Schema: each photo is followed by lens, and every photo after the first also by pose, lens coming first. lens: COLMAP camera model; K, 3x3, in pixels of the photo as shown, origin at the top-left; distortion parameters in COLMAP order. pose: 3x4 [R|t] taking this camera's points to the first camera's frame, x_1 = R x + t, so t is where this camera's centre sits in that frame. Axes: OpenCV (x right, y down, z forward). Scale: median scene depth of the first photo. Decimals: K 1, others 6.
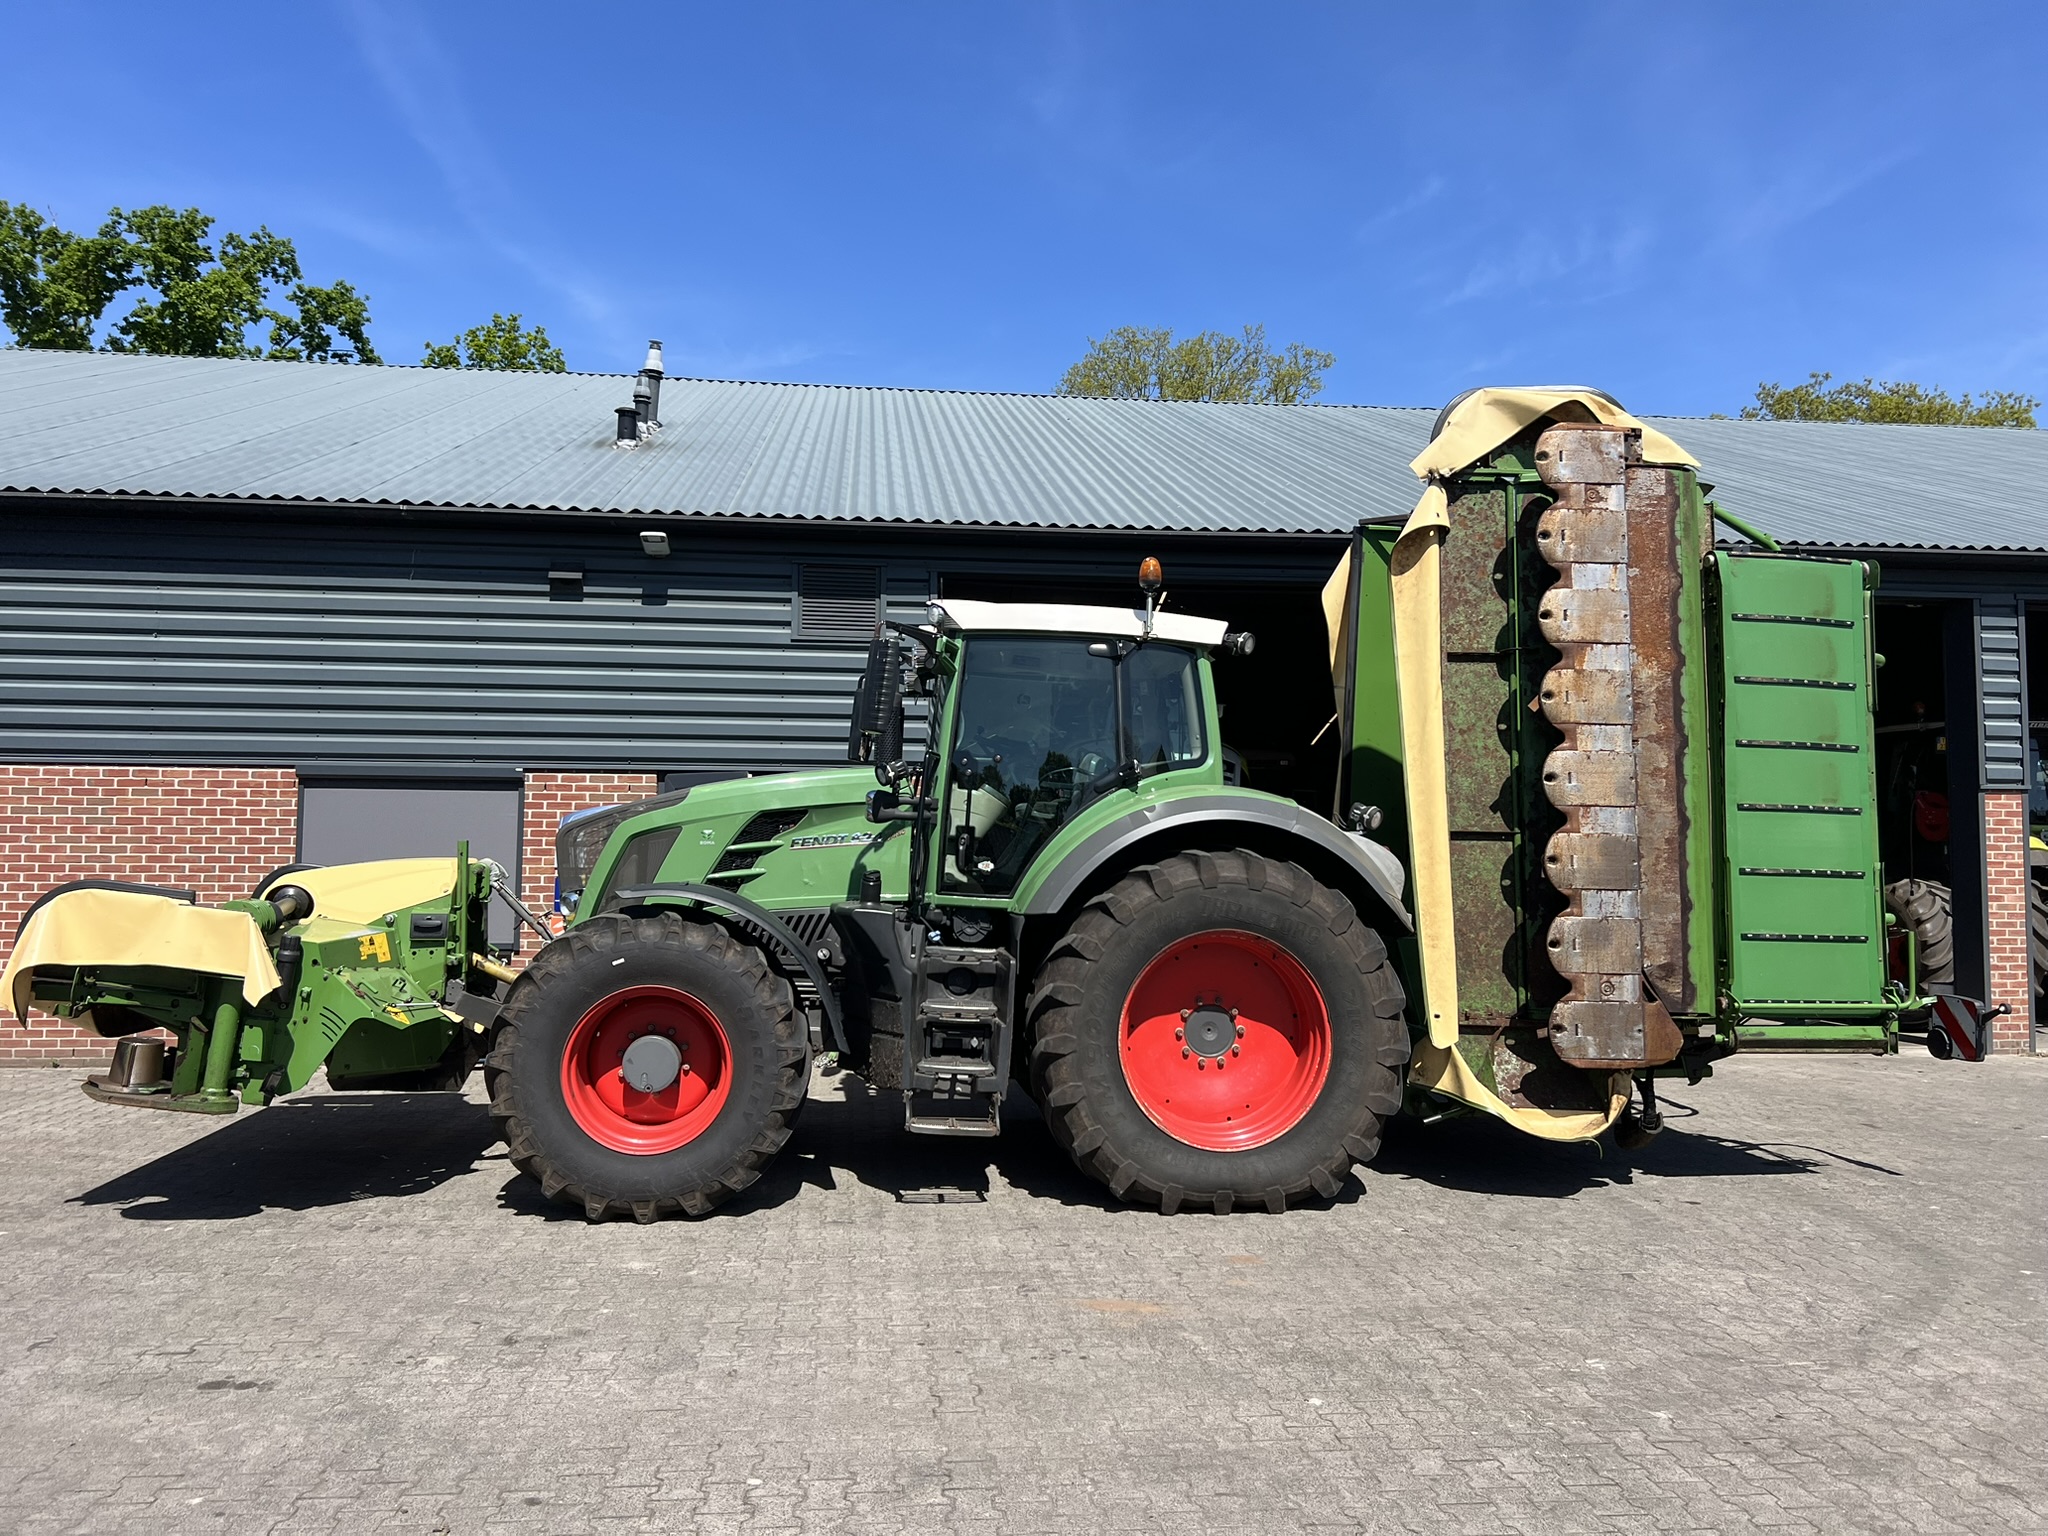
lens RADIAL K [[1530.6, 0, 1026.1], [0, 1530.6, 764.9], [0, 0, 1]] dist [0.056209, -0.055424]
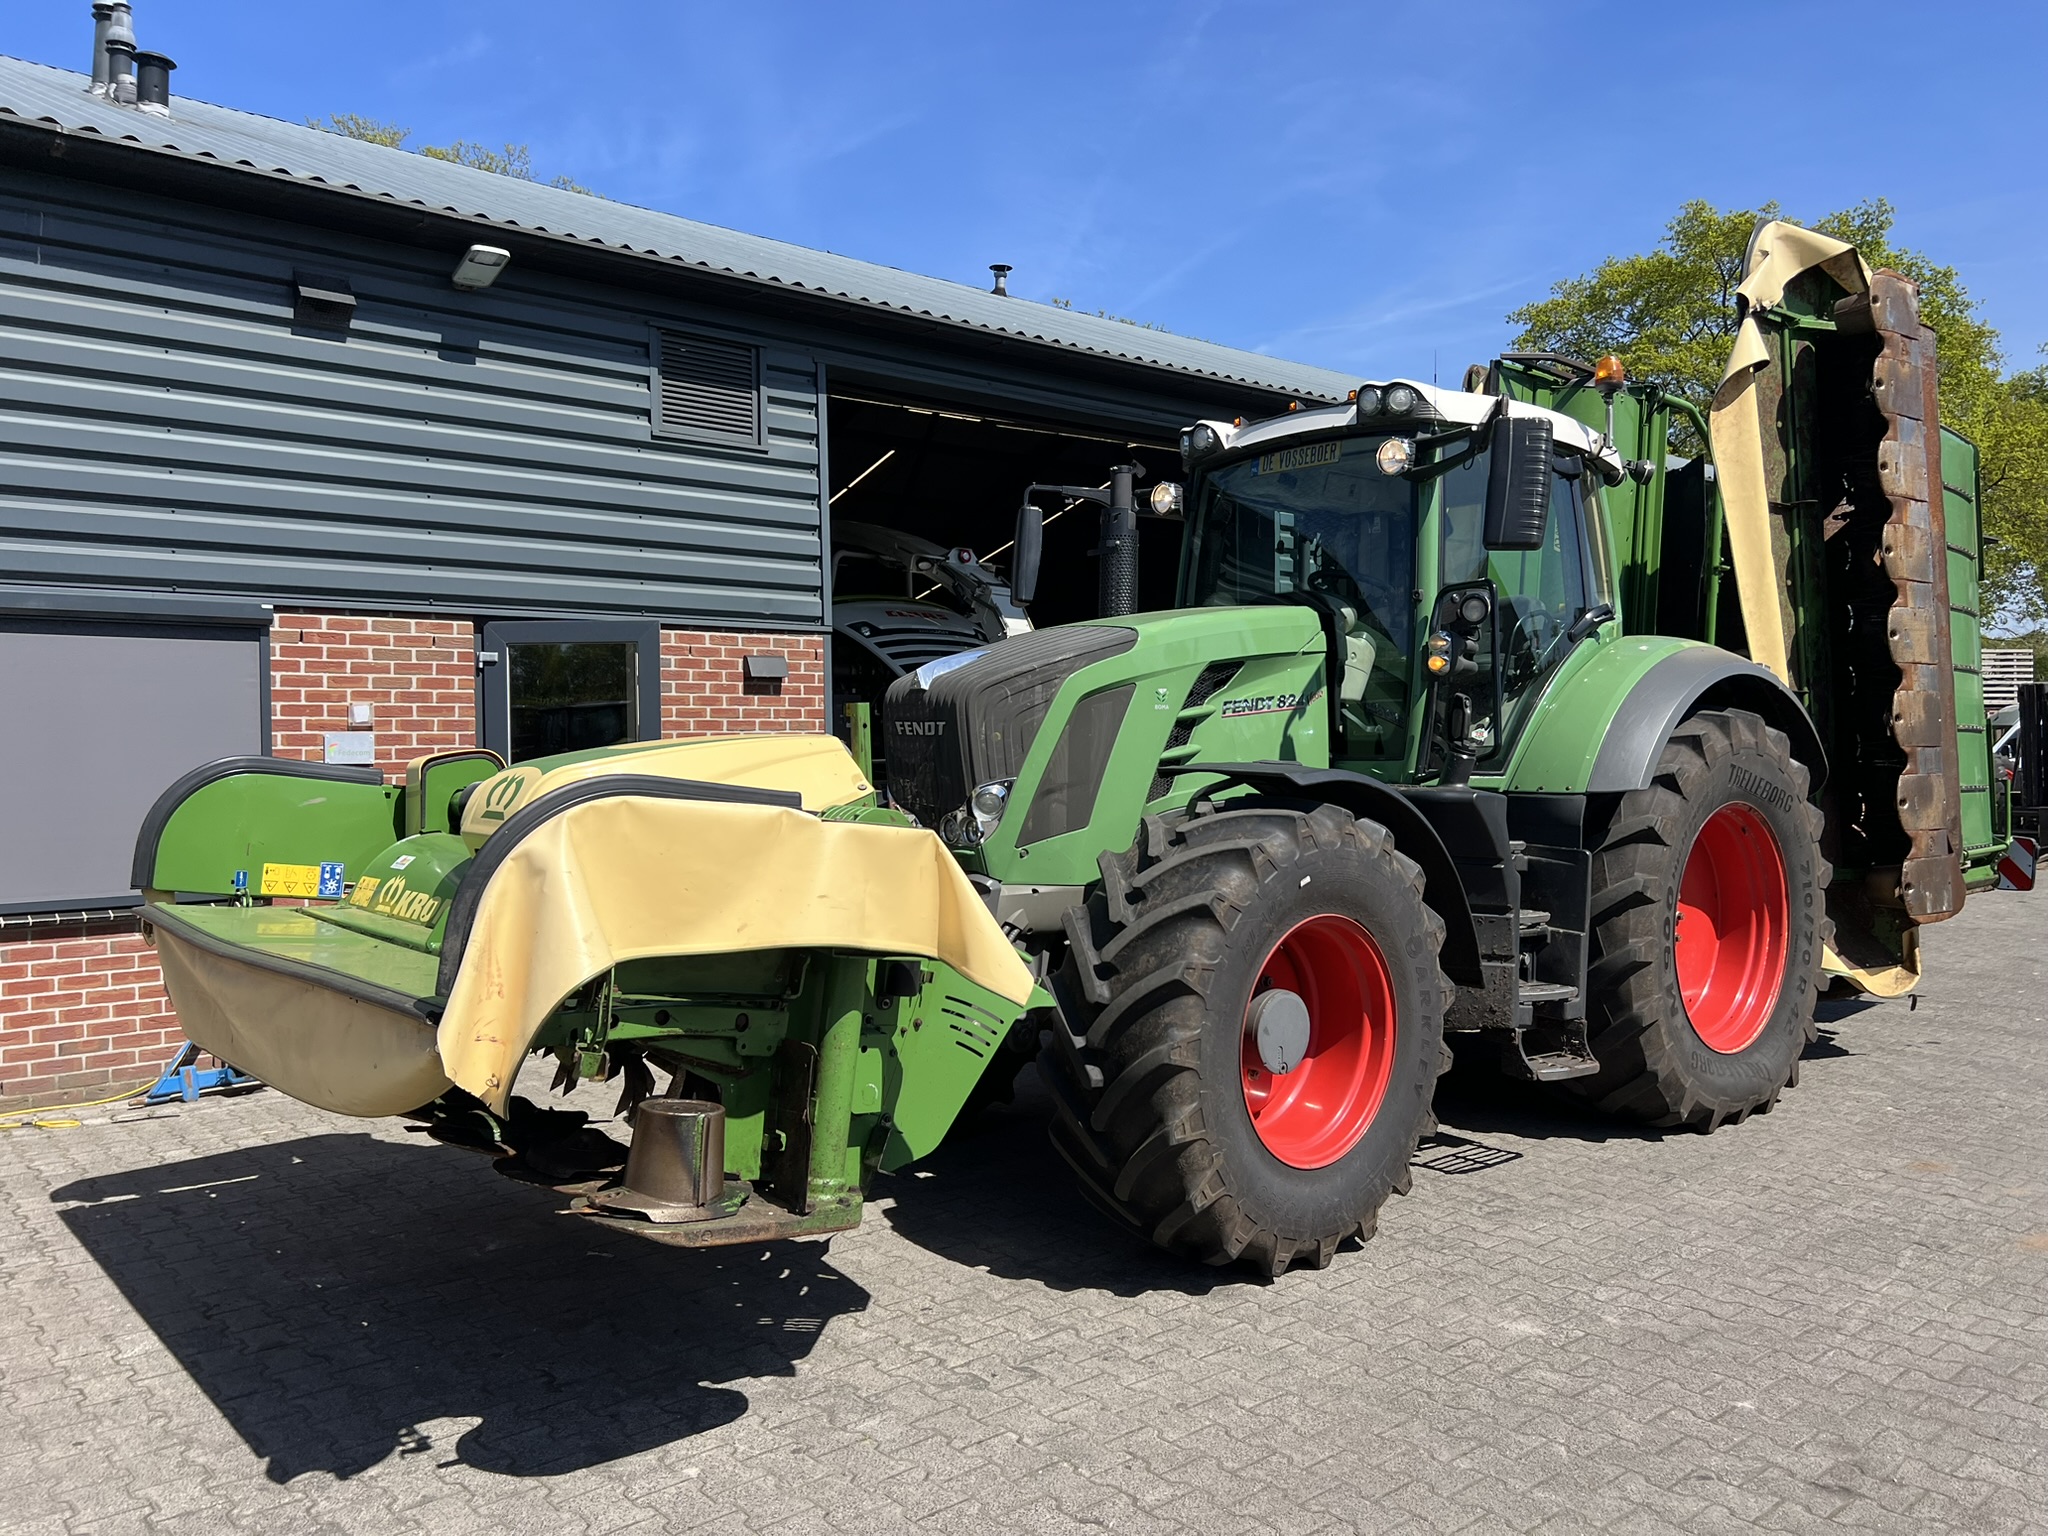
lens RADIAL K [[1530.6, 0, 1026.1], [0, 1530.6, 764.9], [0, 0, 1]] dist [0.056209, -0.055424]
pose [[0.823528, -0.025574, 0.566699, -0.646135], [-0.012787, 0.997893, 0.063614, 0.034505], [-0.567132, -0.059634, 0.821465, 0.475351]]
